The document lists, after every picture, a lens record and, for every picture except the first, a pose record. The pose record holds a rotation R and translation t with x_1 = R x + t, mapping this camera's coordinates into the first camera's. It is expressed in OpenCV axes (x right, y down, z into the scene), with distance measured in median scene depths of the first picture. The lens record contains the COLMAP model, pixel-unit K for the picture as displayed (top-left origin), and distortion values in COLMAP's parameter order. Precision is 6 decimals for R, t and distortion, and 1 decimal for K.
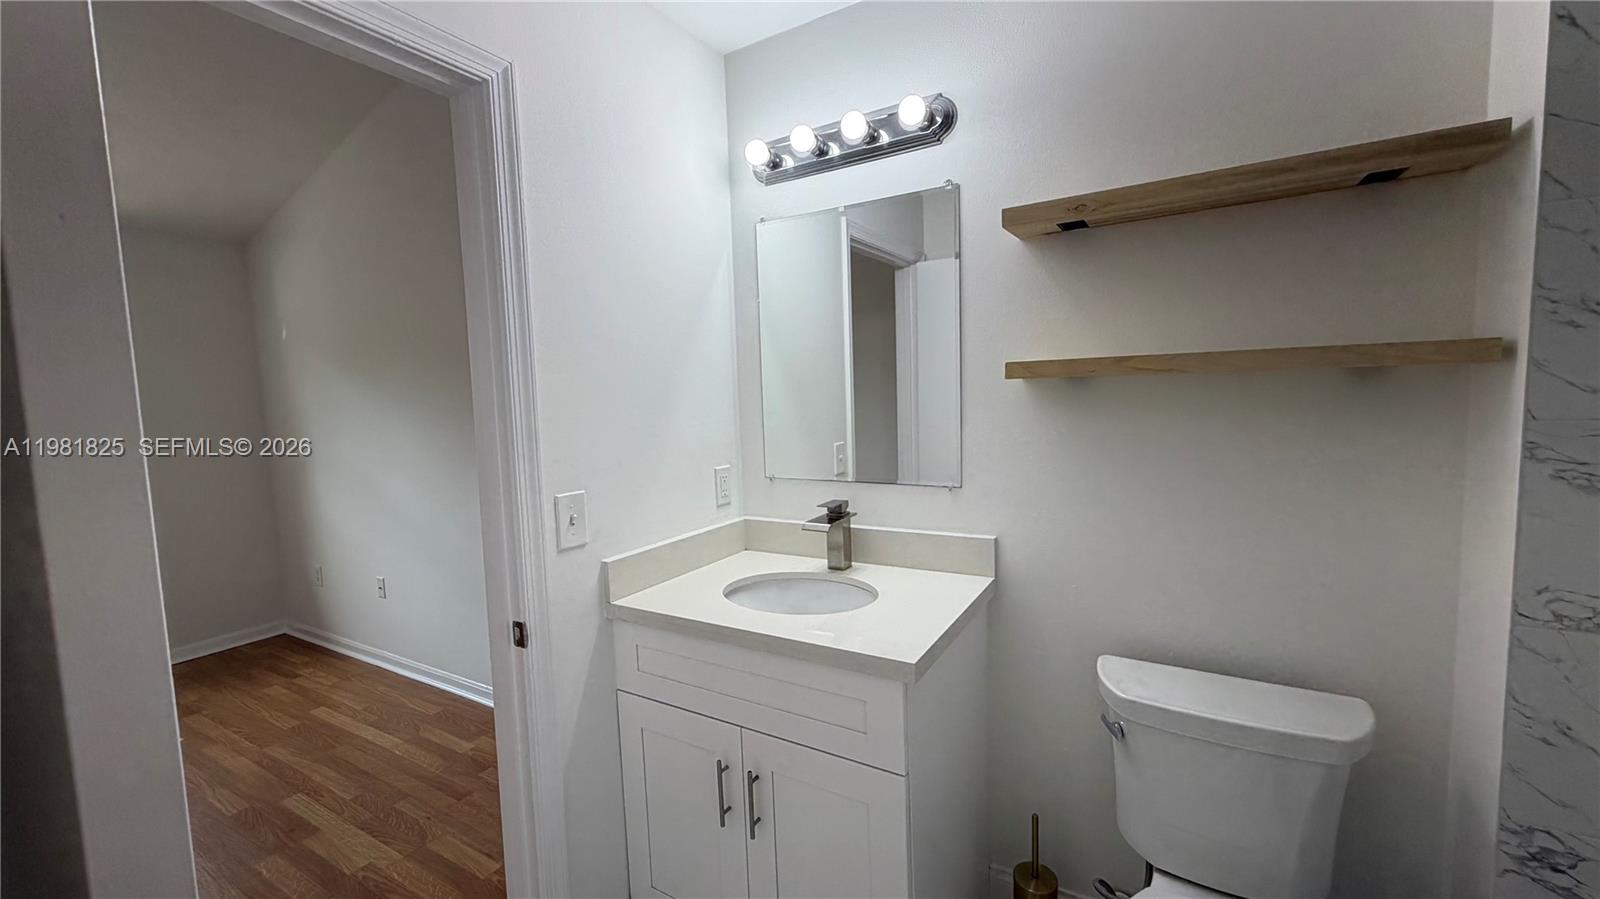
lens RADIAL K [[636.7, 0, 802.9], [0, 636.7, 447.8], [0, 0, 1]] dist [-0.000364, 0.000253]
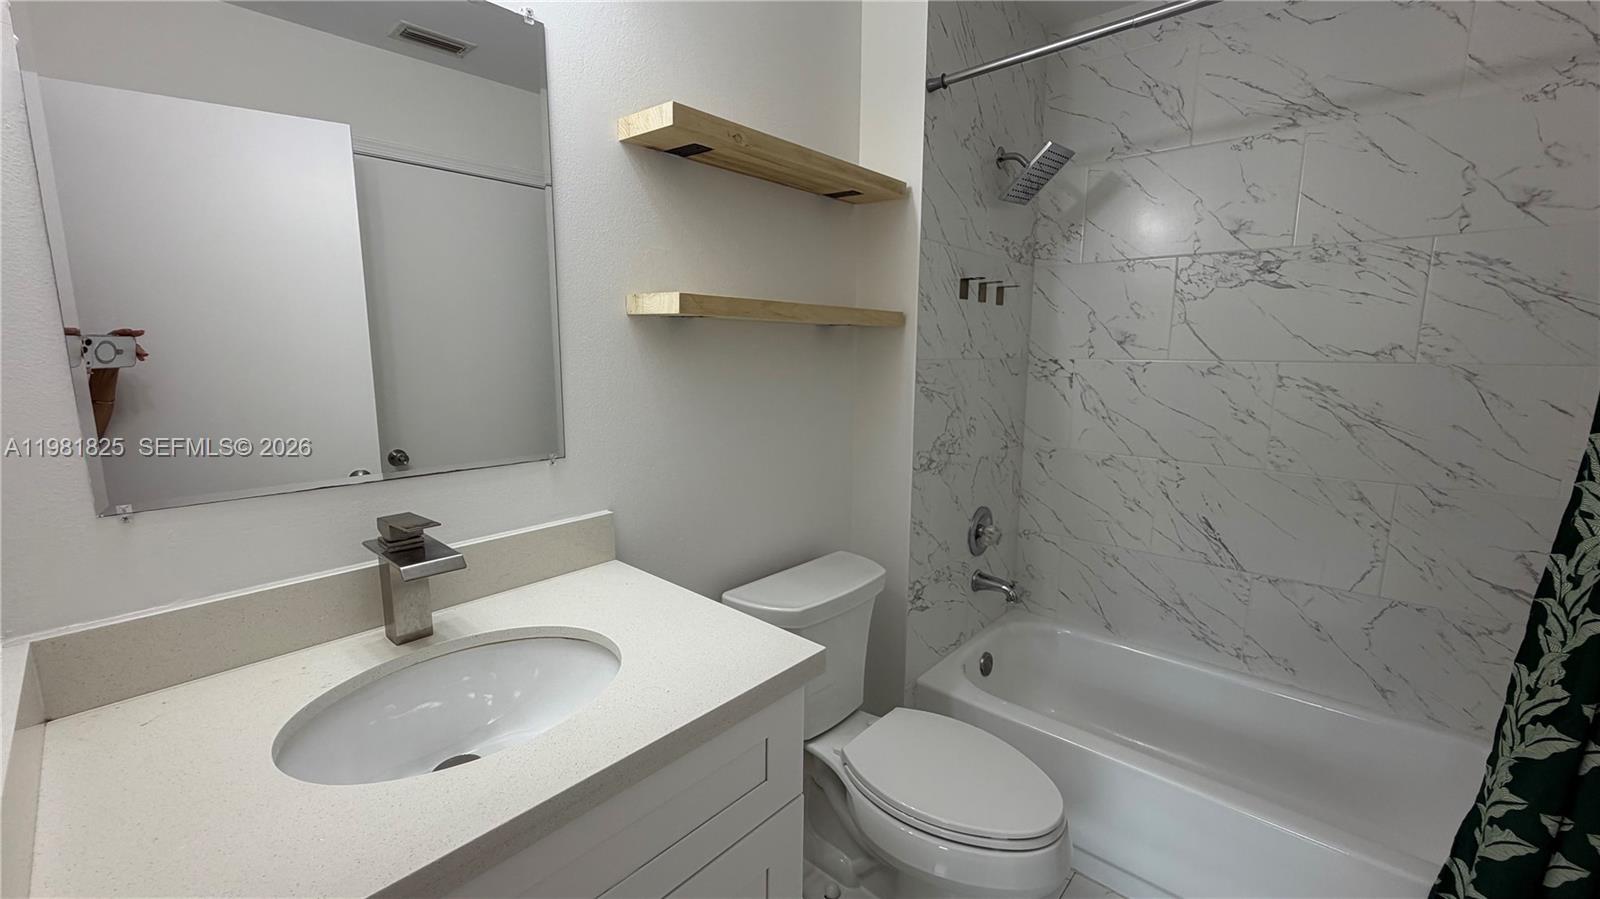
lens RADIAL K [[636.7, 0, 803.7], [0, 636.7, 456.1], [0, 0, 1]] dist [-0.000364, 0.000253]
pose [[0.184993, -0.122848, 0.975031, -0.489975], [0.074573, 0.991050, 0.110718, 0.001172], [-0.979906, 0.052229, 0.192499, 0.673164]]
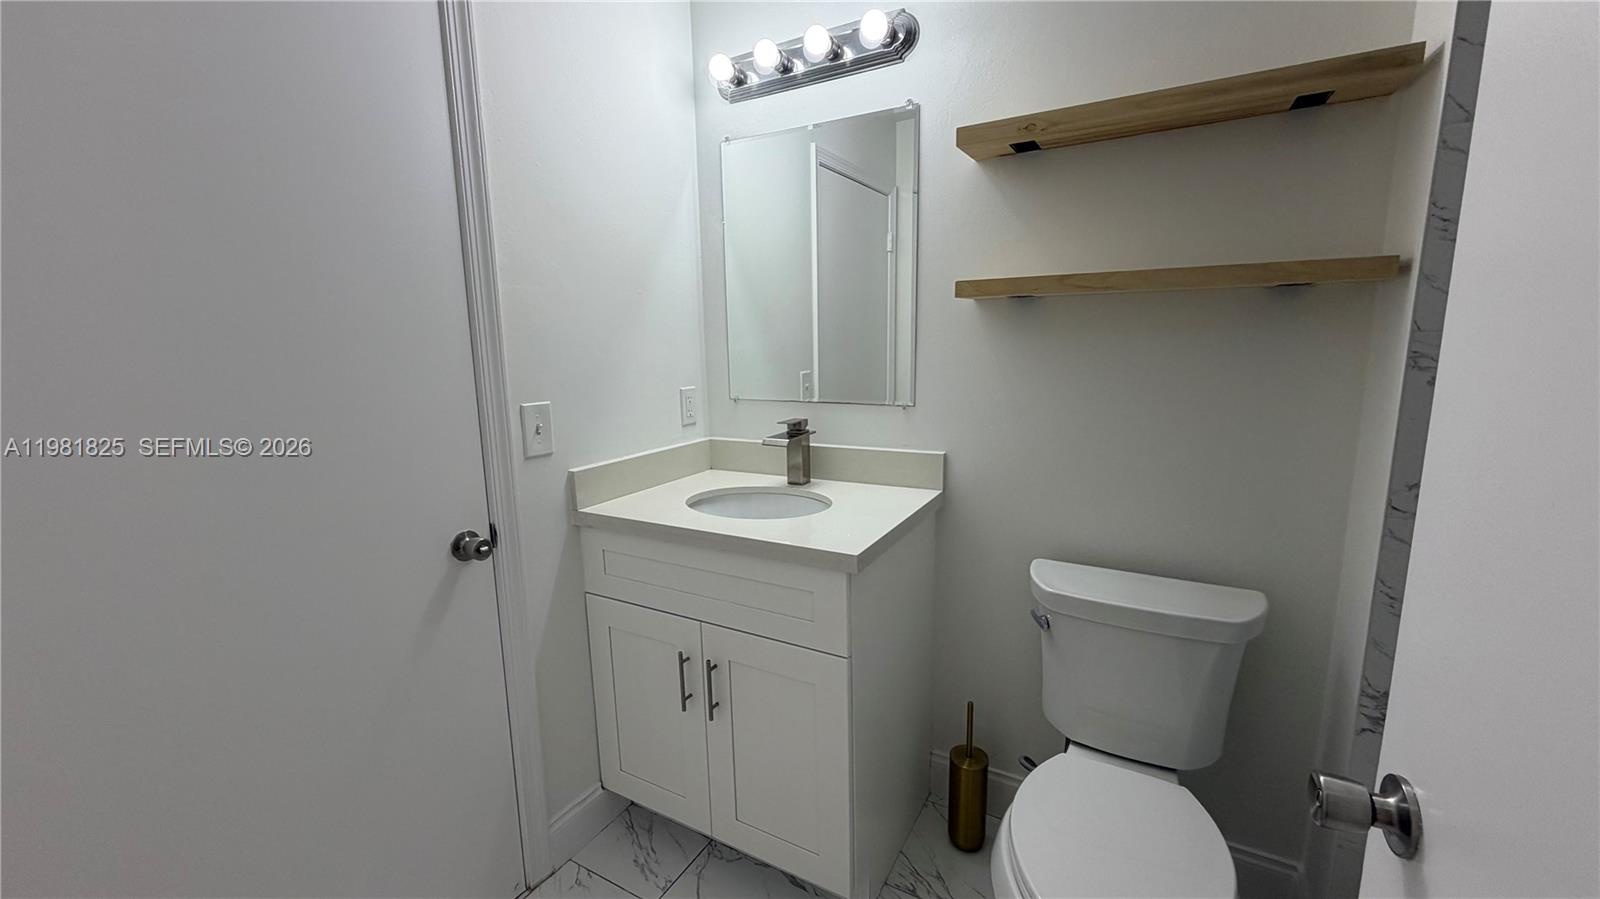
lens RADIAL K [[636.7, 0, 798.5], [0, 636.7, 443.6], [0, 0, 1]] dist [-0.000364, 0.000253]
pose [[0.999481, 0.010186, 0.030563, 0.032044], [-0.012648, 0.996596, 0.081463, 0.049472], [-0.029629, -0.081807, 0.996208, -0.051822]]
